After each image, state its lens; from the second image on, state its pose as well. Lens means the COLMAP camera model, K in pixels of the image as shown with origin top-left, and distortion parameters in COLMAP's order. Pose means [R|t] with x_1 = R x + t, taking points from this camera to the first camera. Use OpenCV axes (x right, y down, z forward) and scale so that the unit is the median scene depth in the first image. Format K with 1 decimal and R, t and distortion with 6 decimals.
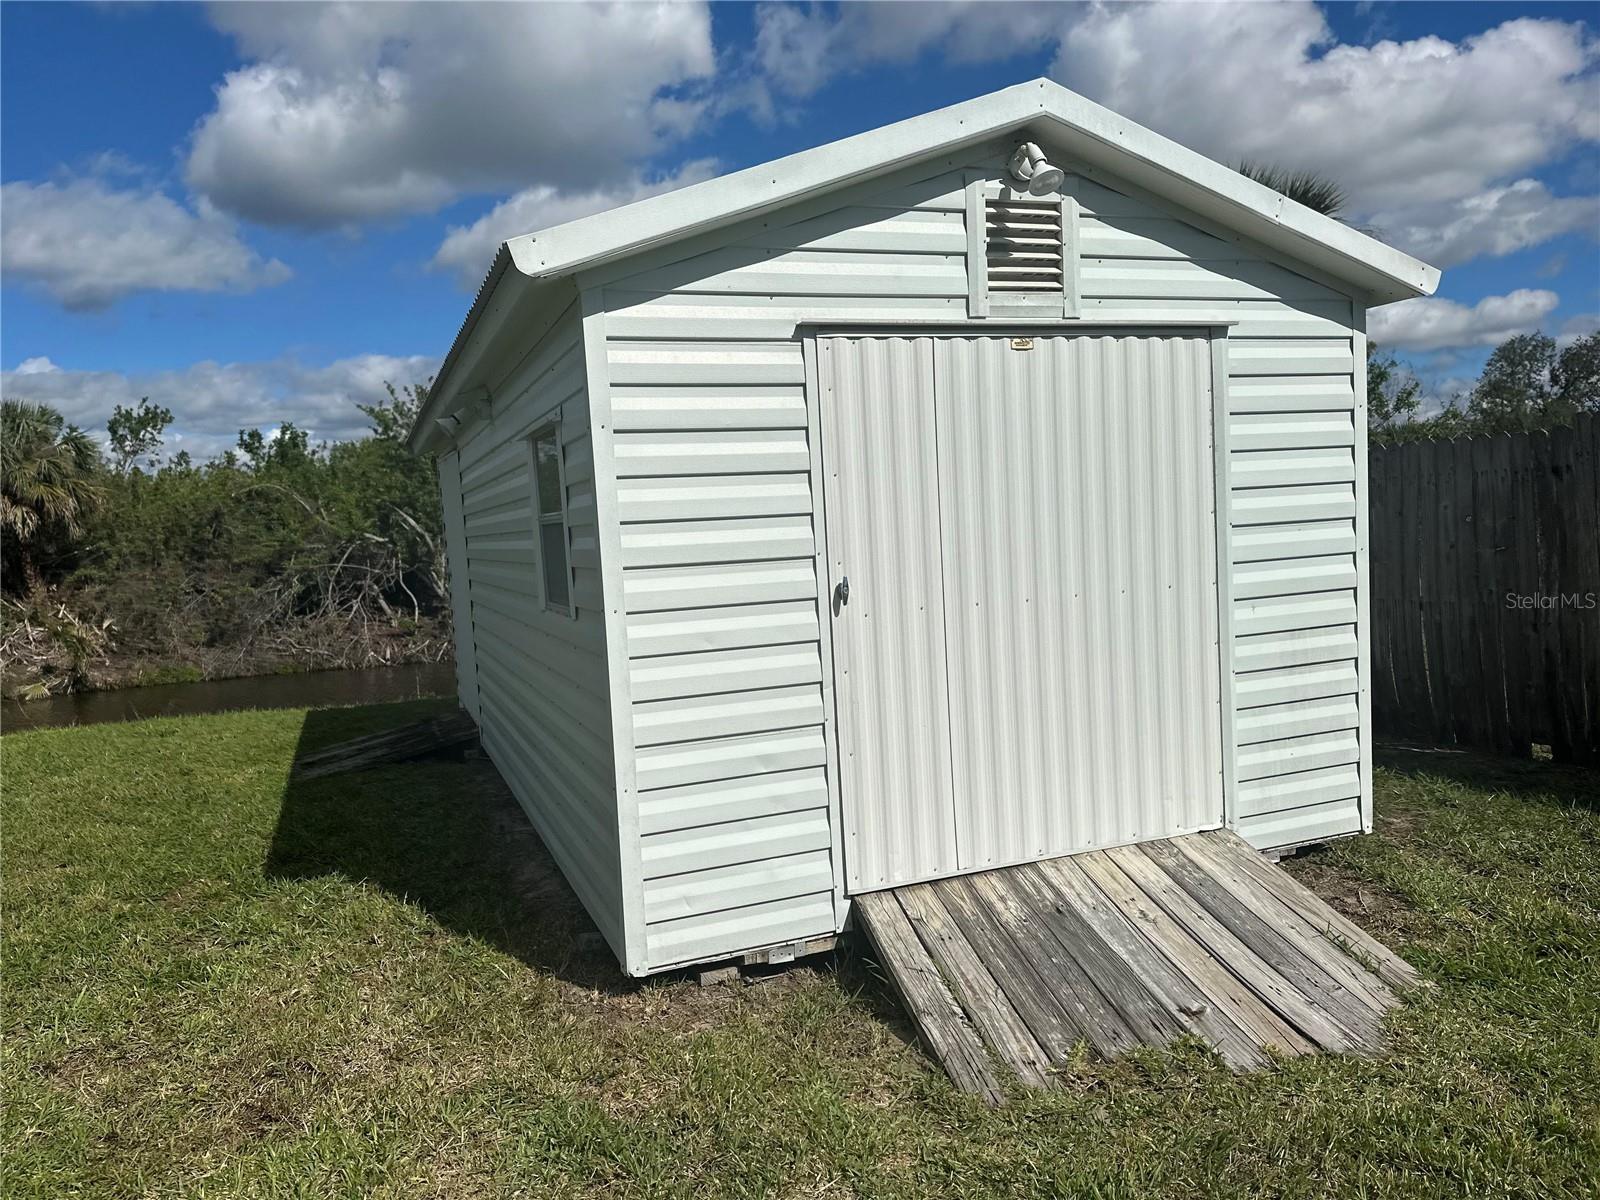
lens RADIAL K [[1124.9, 0, 799.4], [0, 1124.9, 599.3], [0, 0, 1]] dist [0.059128, -0.067327]
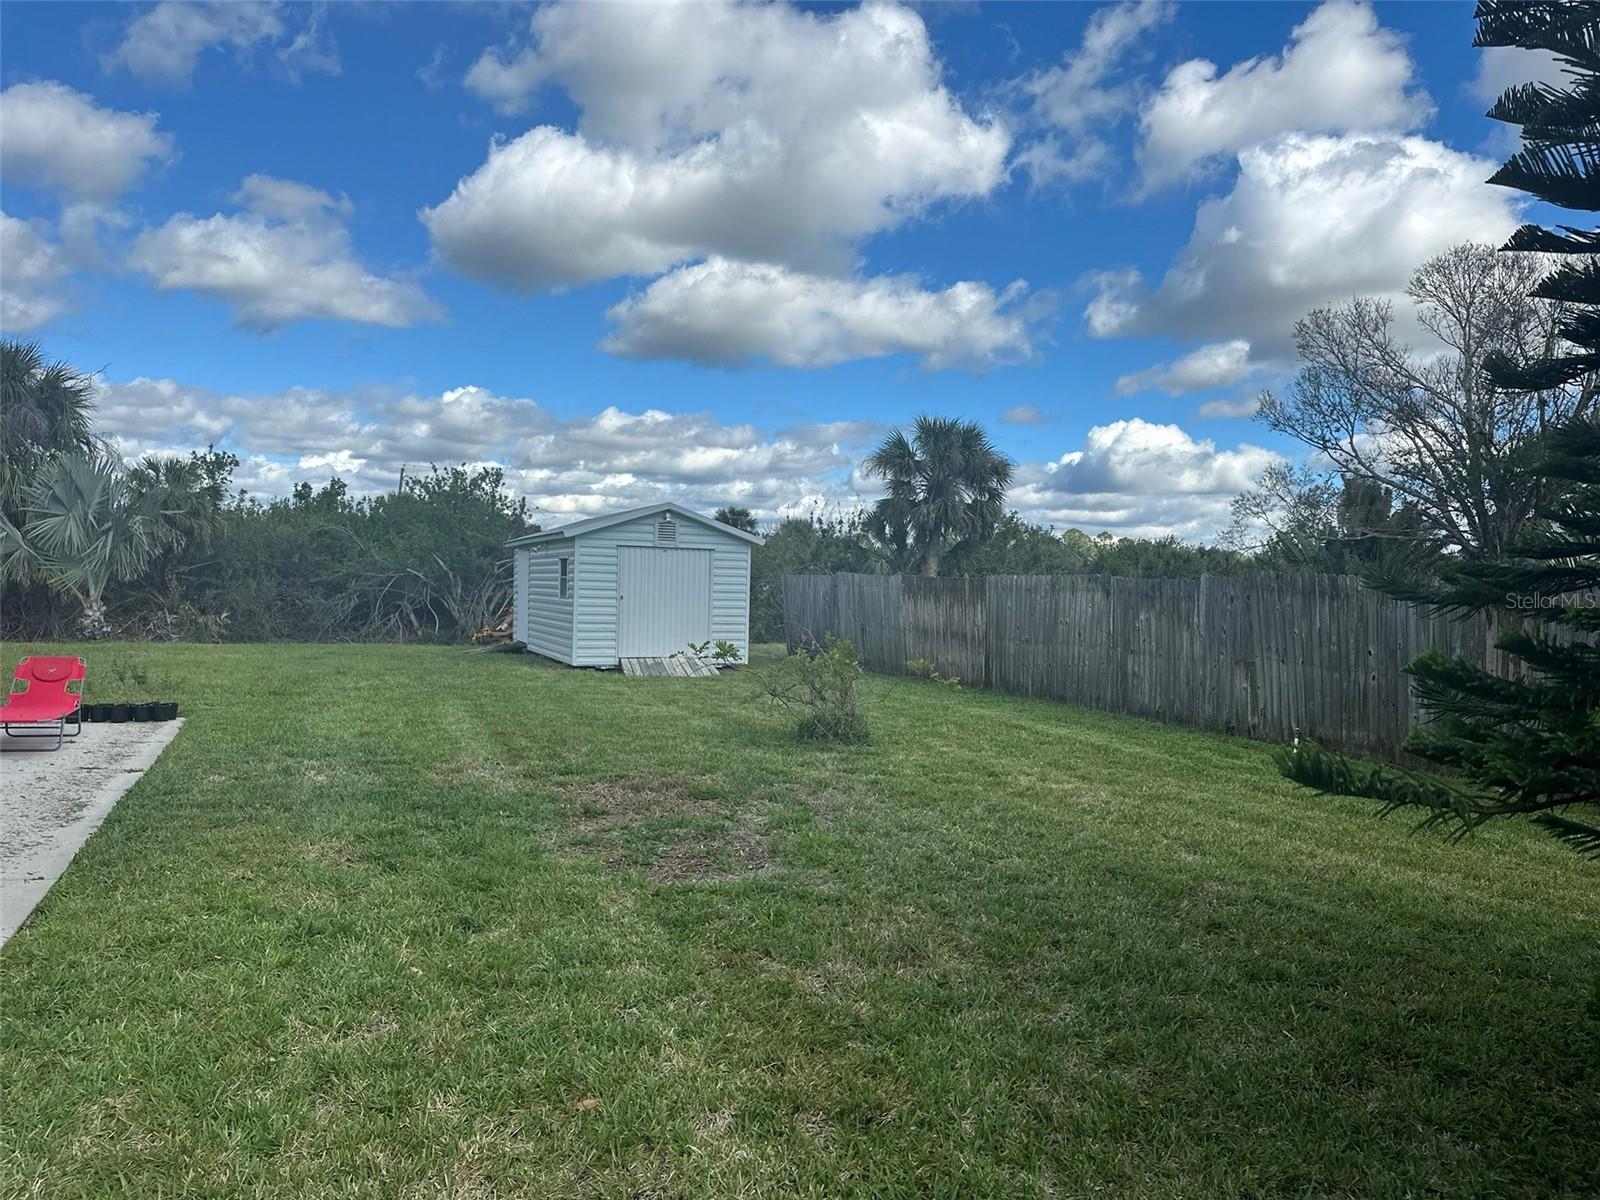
lens RADIAL K [[1124.9, 0, 805.4], [0, 1124.9, 587.7], [0, 0, 1]] dist [0.059128, -0.067327]
pose [[0.996086, 0.081028, 0.035312, 0.077844], [-0.078419, 0.994467, -0.069899, 0.027806], [-0.040781, 0.066856, 0.996929, -0.471852]]
